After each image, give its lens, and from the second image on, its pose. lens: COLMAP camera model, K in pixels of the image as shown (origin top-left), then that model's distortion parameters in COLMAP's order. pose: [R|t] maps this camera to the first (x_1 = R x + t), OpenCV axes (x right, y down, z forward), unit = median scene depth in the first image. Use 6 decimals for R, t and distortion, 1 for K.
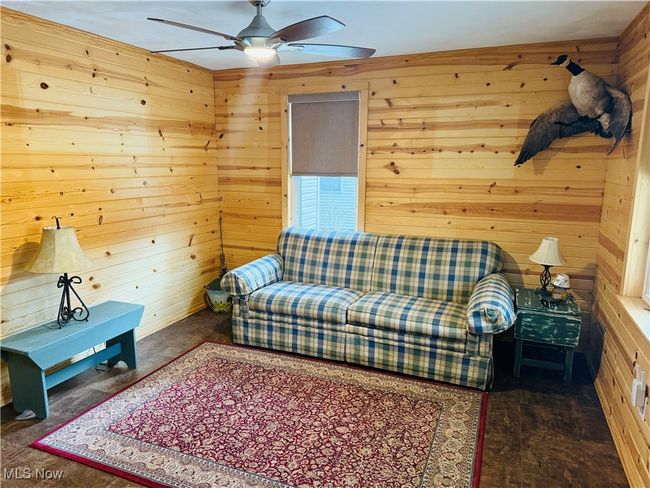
lens RADIAL K [[453.7, 0, 324.0], [0, 453.7, 244.1], [0, 0, 1]] dist [0.067317, -0.081987]
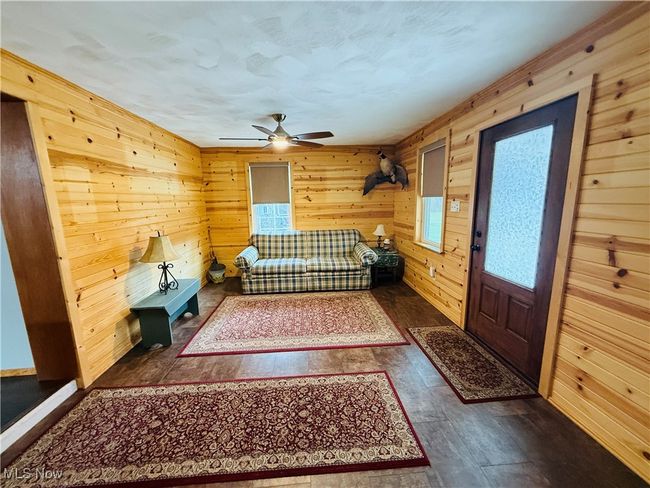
lens RADIAL K [[255.9, 0, 324.8], [0, 255.9, 240.4], [0, 0, 1]] dist [0.001875, 0.000515]
pose [[0.900866, -0.095846, 0.423384, -0.338793], [0.106308, 0.994333, -0.001101, 0.037611], [-0.420879, 0.046001, 0.905949, -0.099809]]
